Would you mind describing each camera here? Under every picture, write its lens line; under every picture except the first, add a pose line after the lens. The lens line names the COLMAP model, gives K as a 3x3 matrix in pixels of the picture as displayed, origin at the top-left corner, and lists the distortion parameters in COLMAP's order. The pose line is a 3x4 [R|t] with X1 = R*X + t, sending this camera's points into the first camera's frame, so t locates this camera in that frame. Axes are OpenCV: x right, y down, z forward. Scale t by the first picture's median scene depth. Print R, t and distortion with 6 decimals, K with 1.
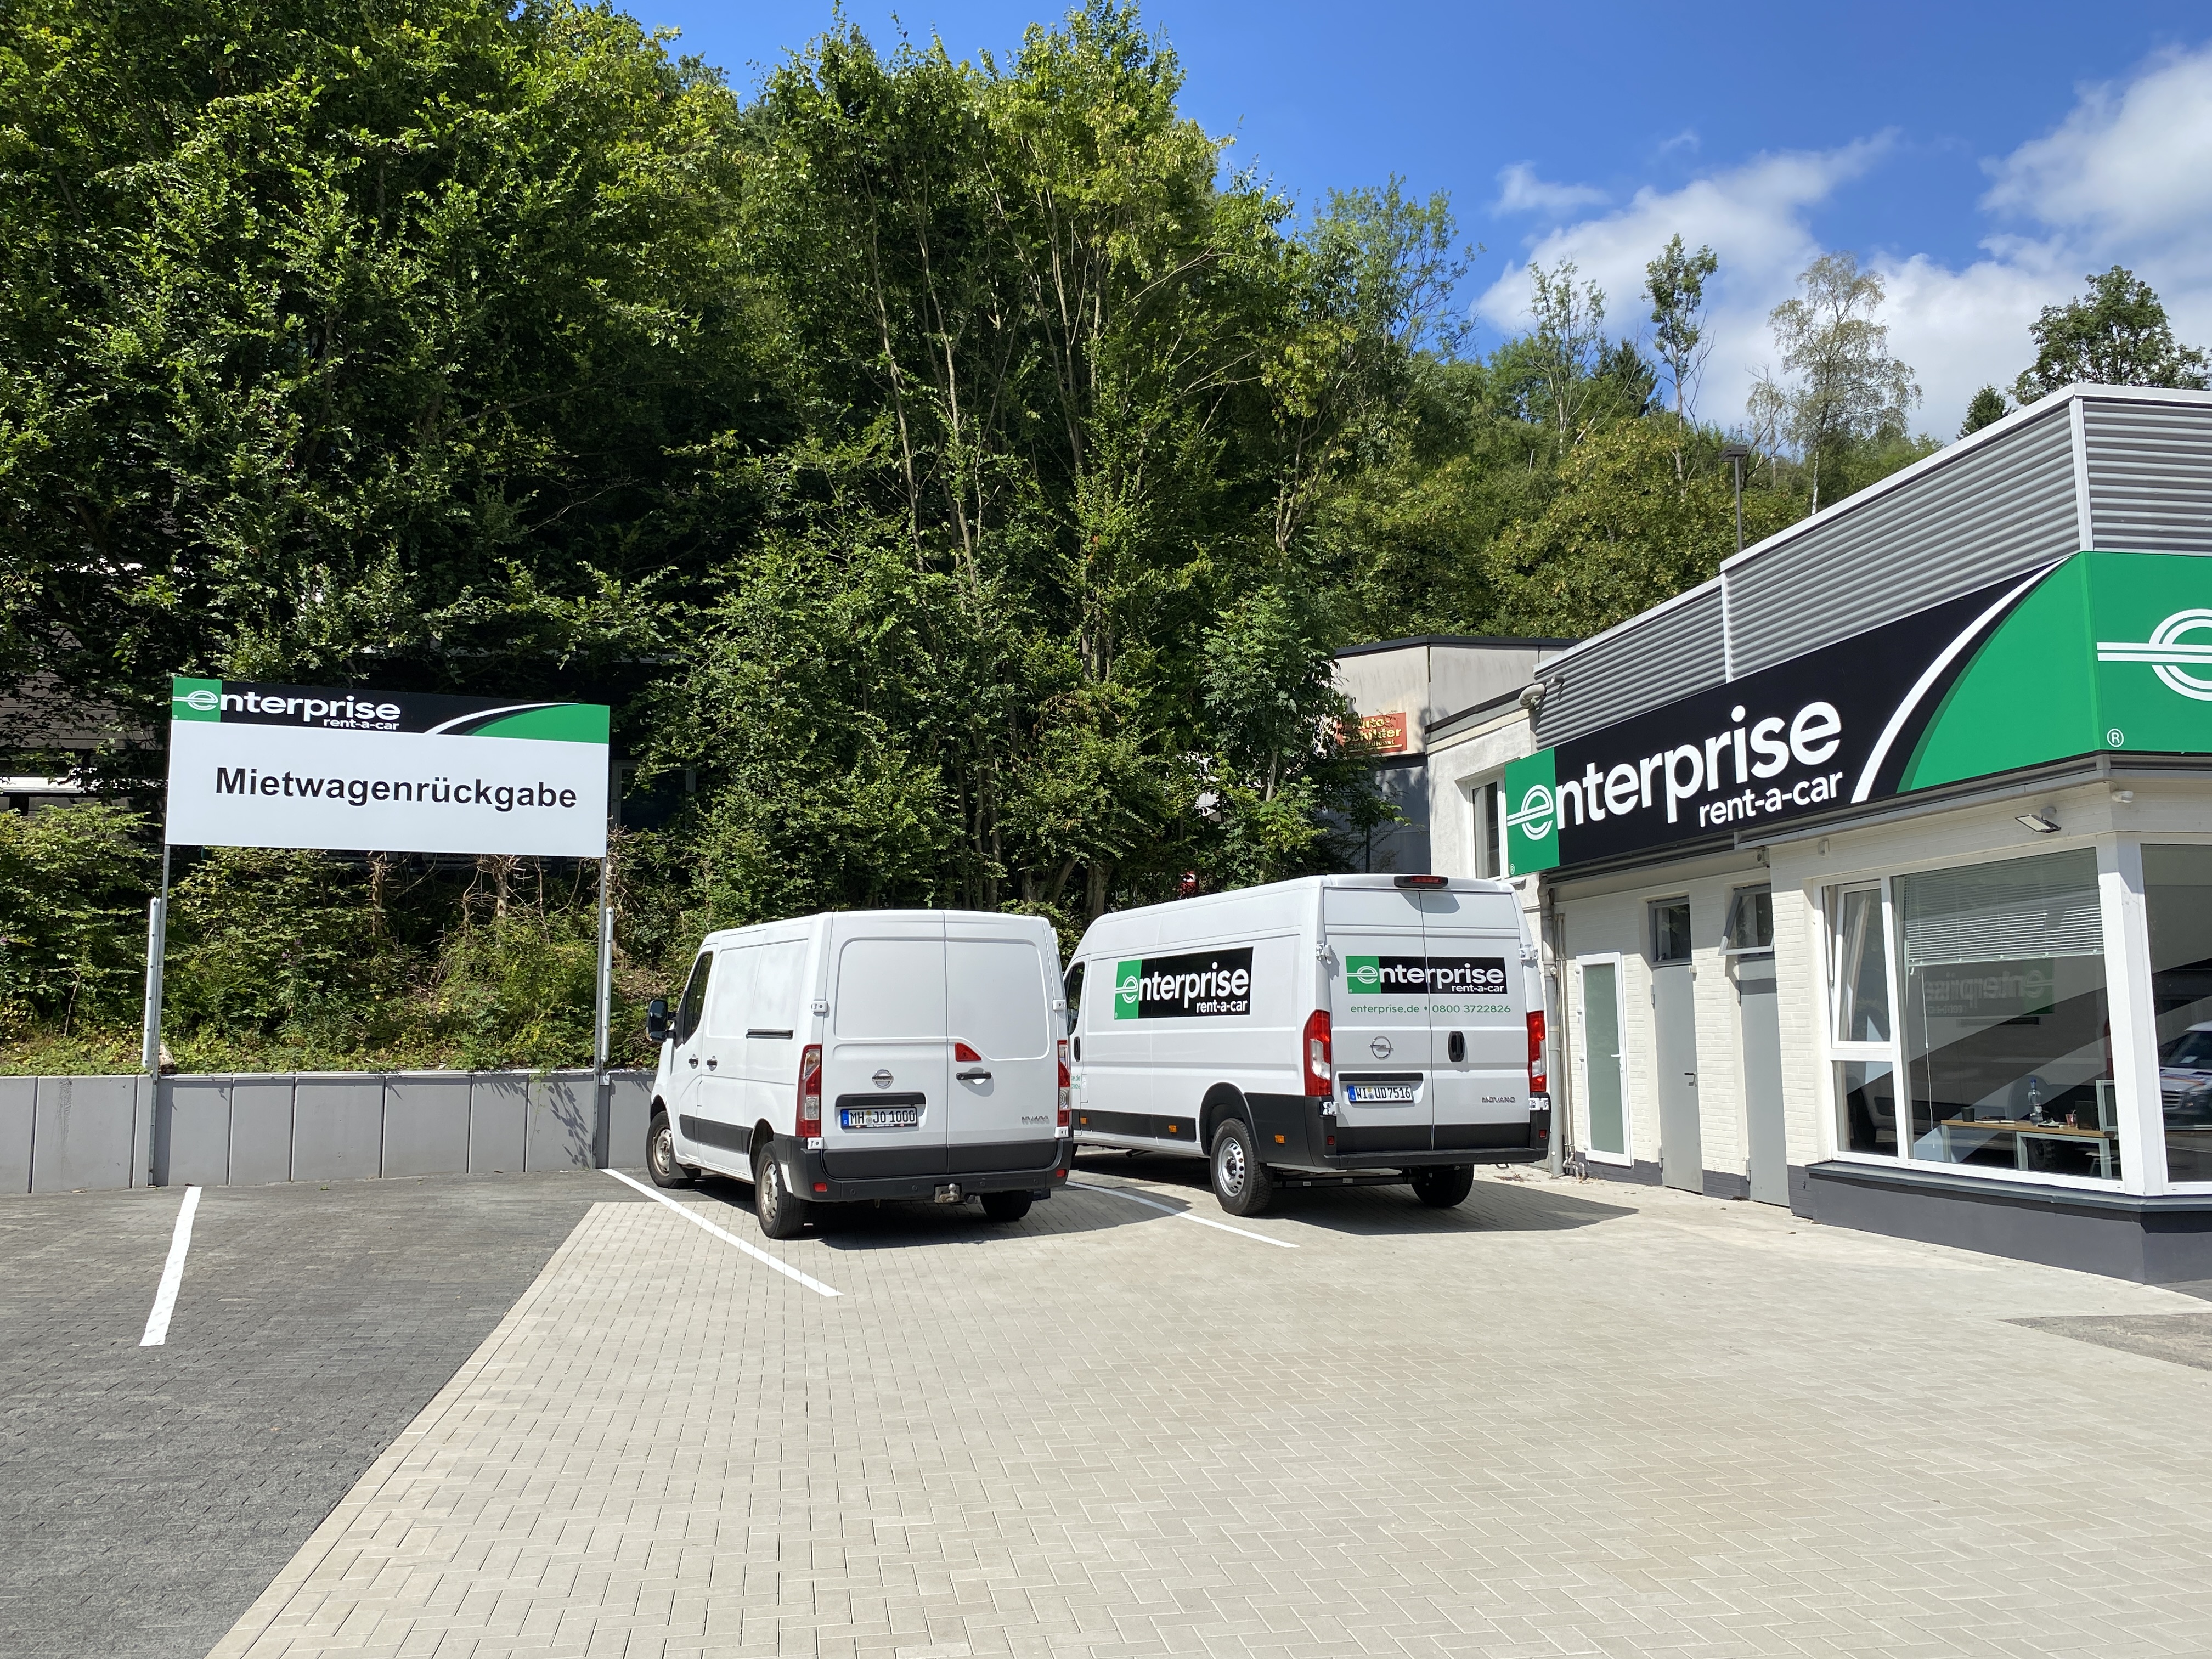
lens RADIAL K [[1747.3, 0, 1079.3], [0, 1747.3, 812.5], [0, 0, 1]] dist [0.079034, -0.155567]
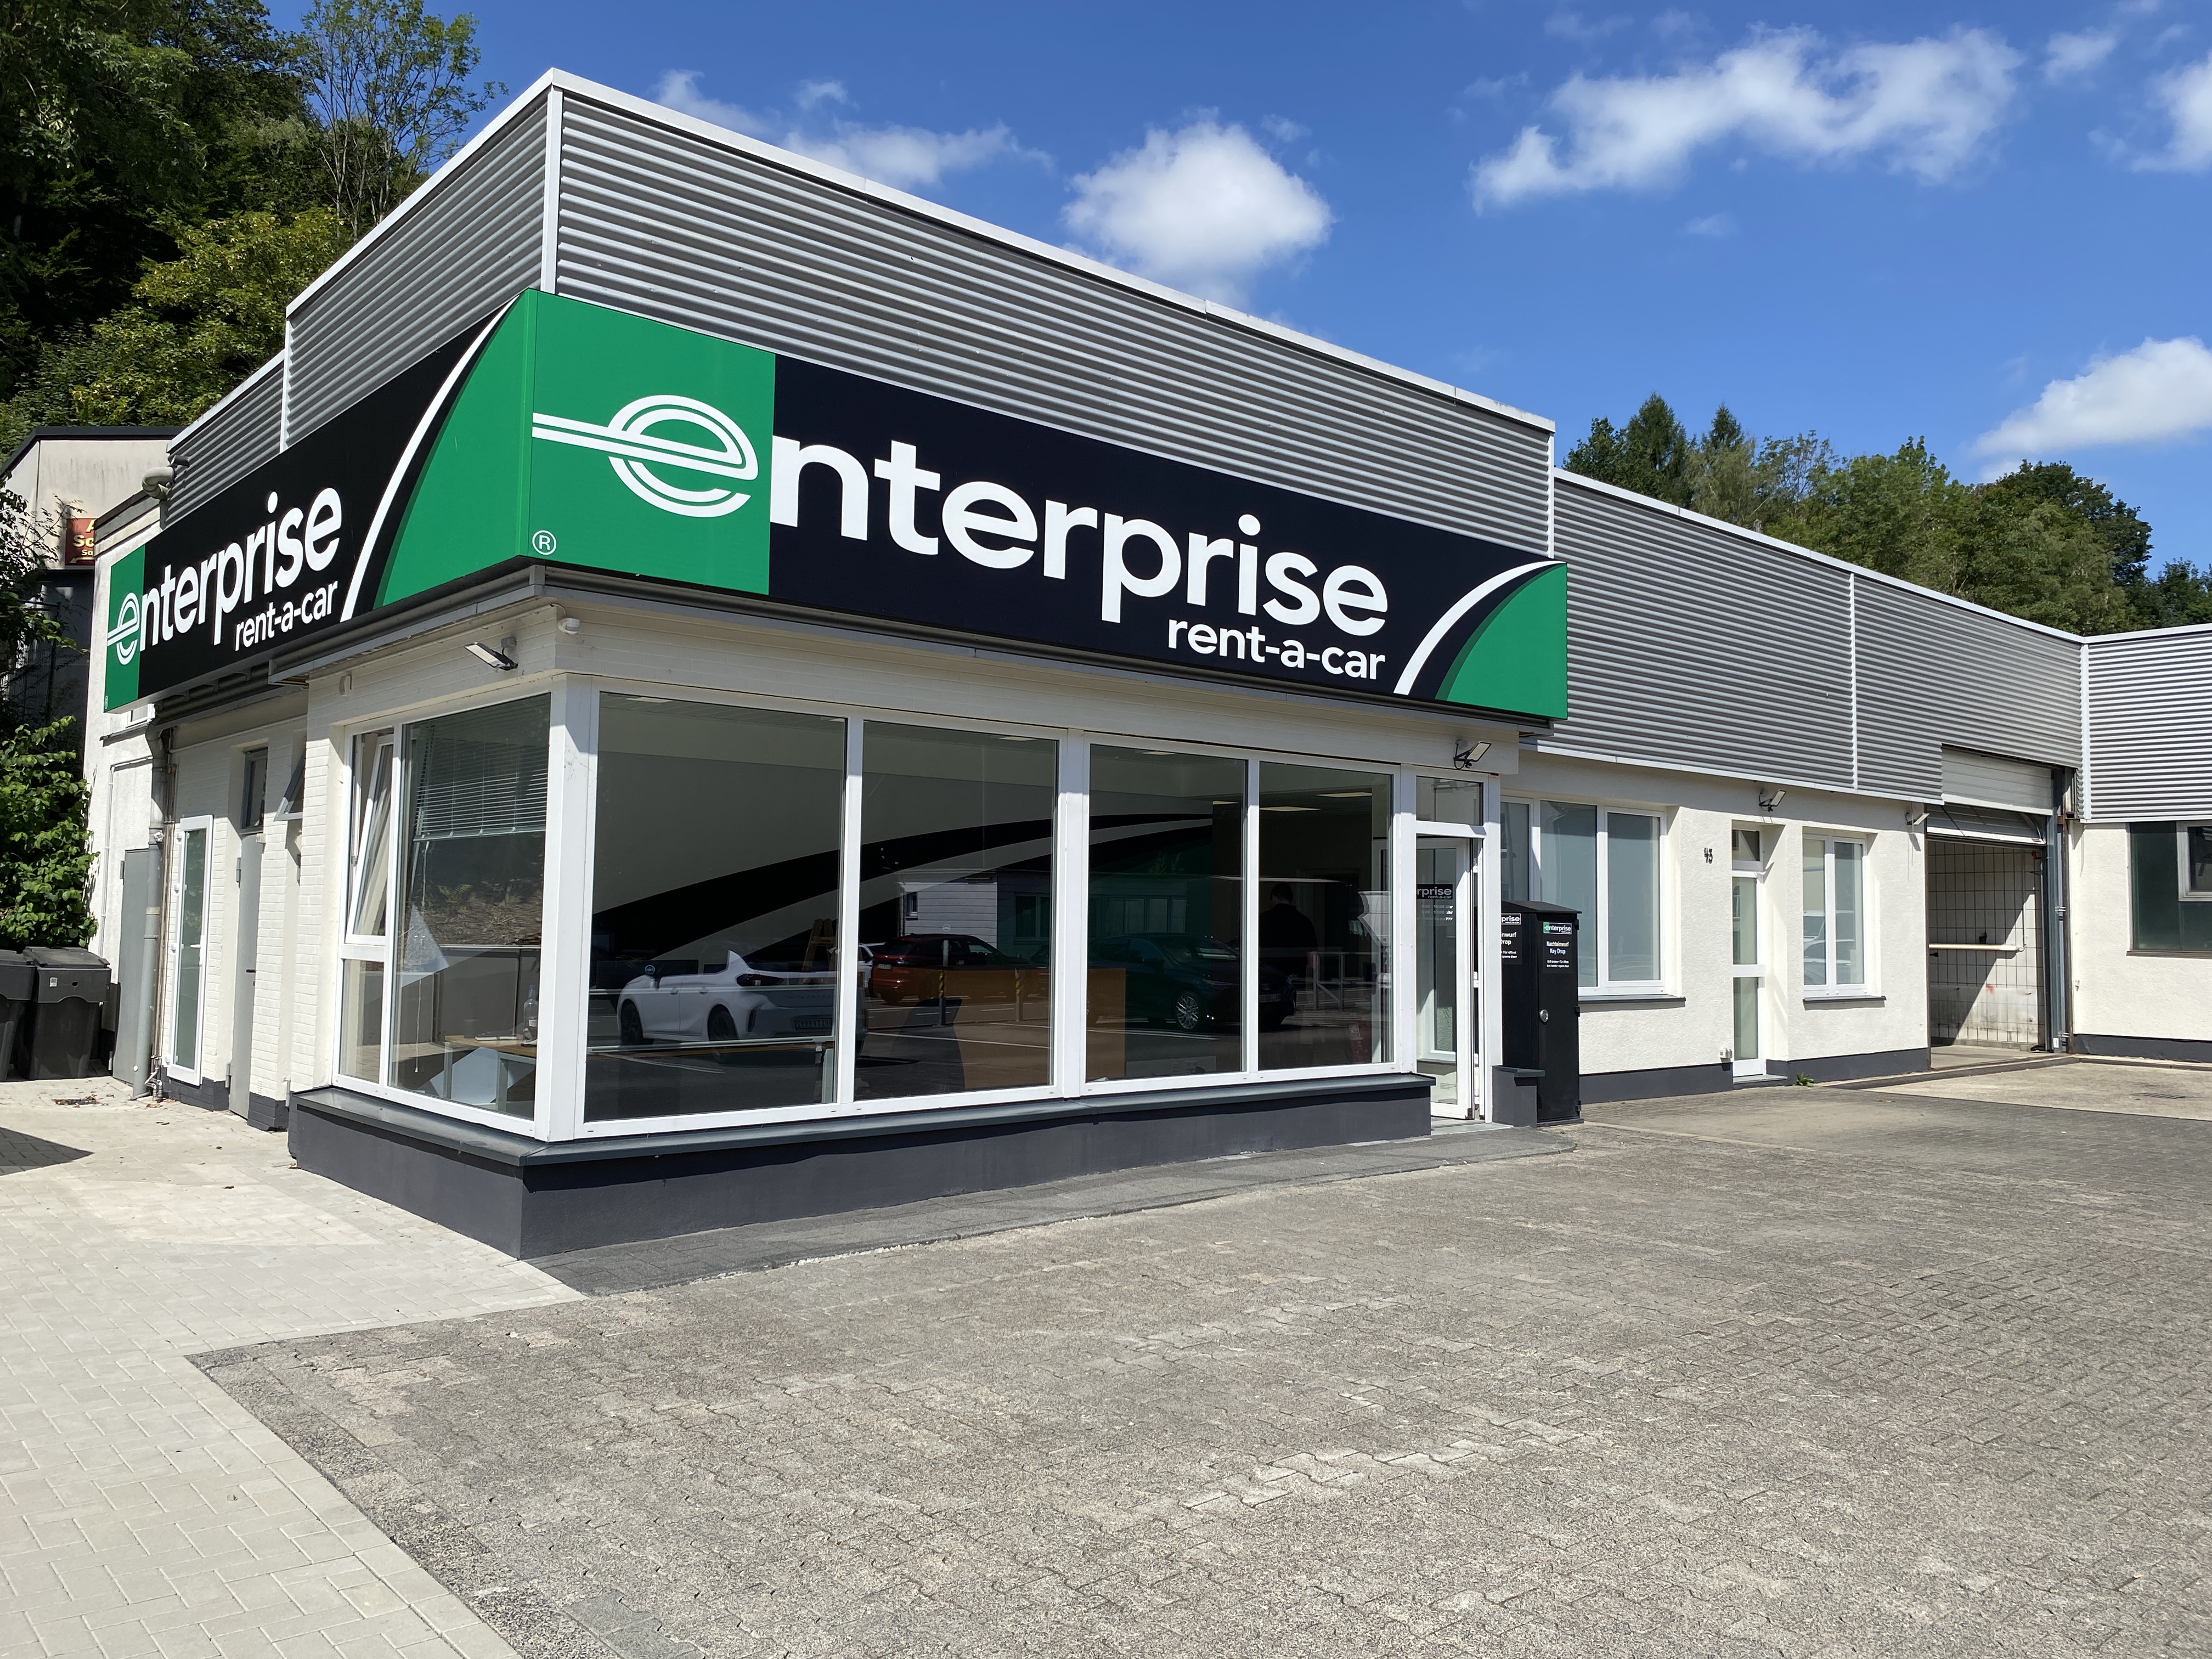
lens RADIAL K [[1677.7, 0, 1135.3], [0, 1677.7, 803.2], [0, 0, 1]] dist [0.002964, -0.002983]
pose [[0.842483, 0.055278, 0.535879, 0.271004], [-0.086891, 0.995641, 0.033902, 0.014145], [-0.531669, -0.075125, 0.843614, 0.161885]]
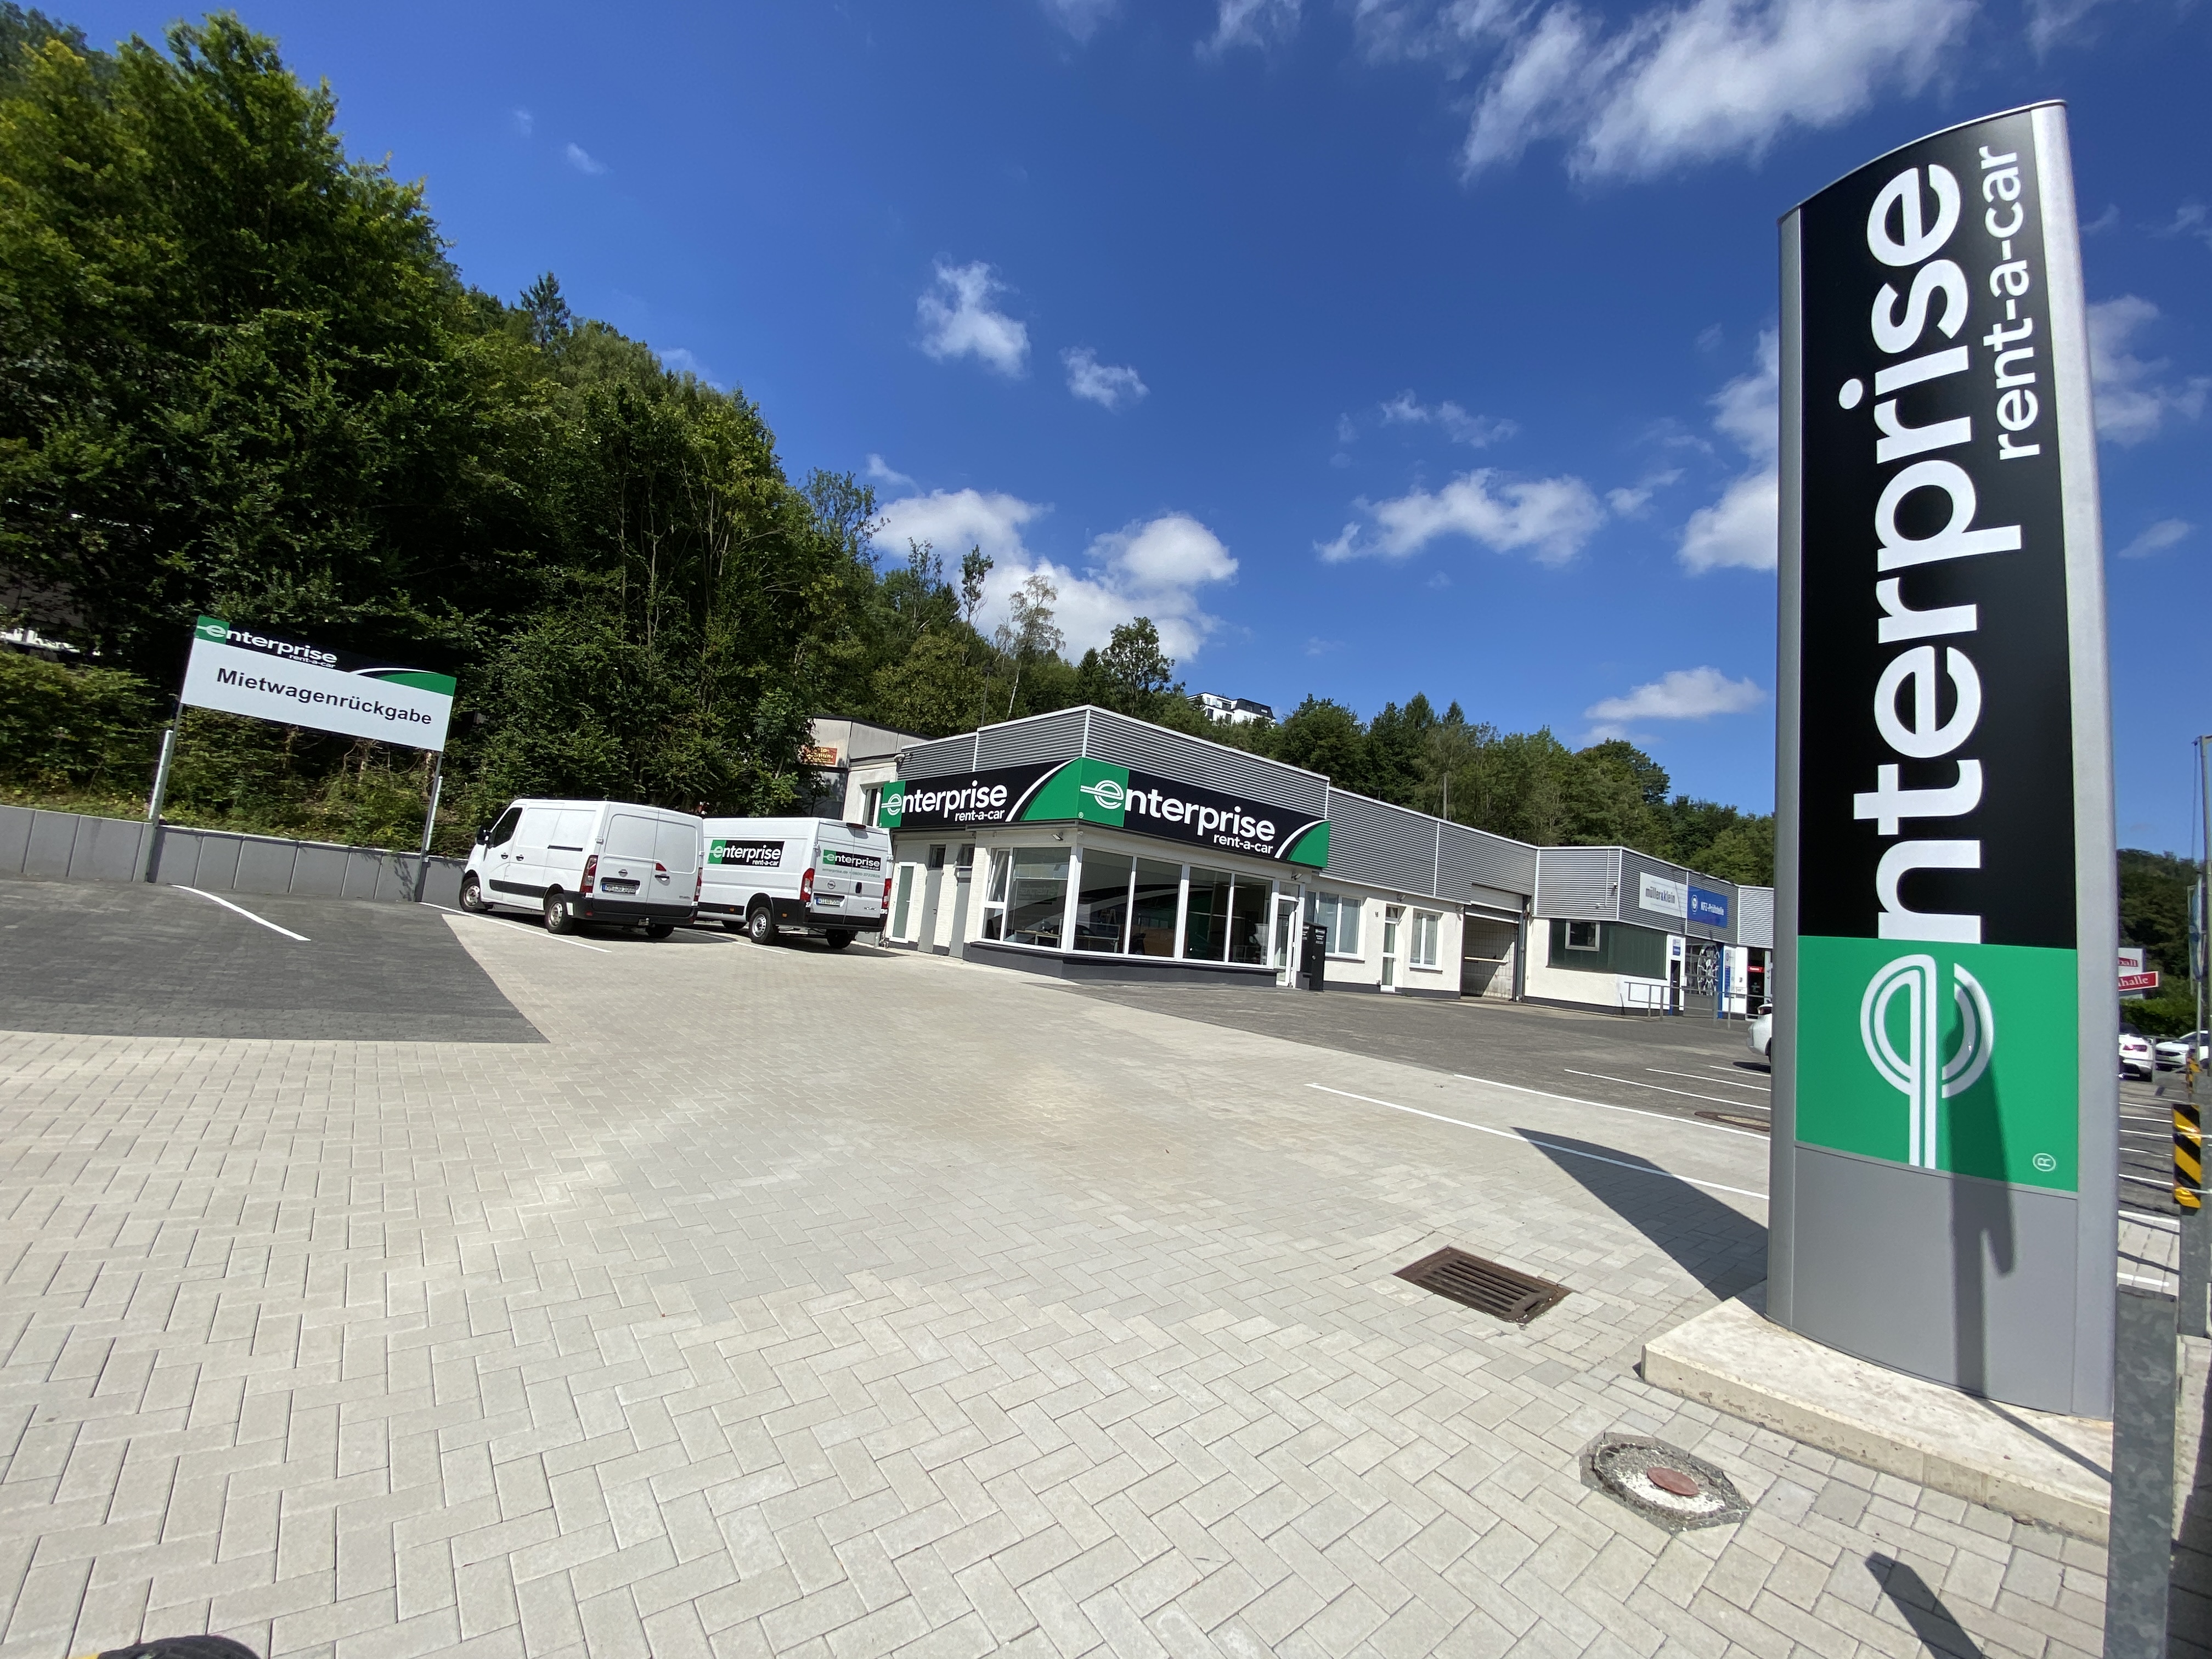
lens RADIAL K [[892.3, 0, 1106.0], [0, 892.3, 829.5], [0, 0, 1]] dist [-0.000663, -0.000208]
pose [[0.853355, 0.148810, 0.499641, -0.130441], [-0.167956, 0.985772, -0.006738, -0.008069], [-0.493534, -0.078168, 0.866206, -0.302391]]
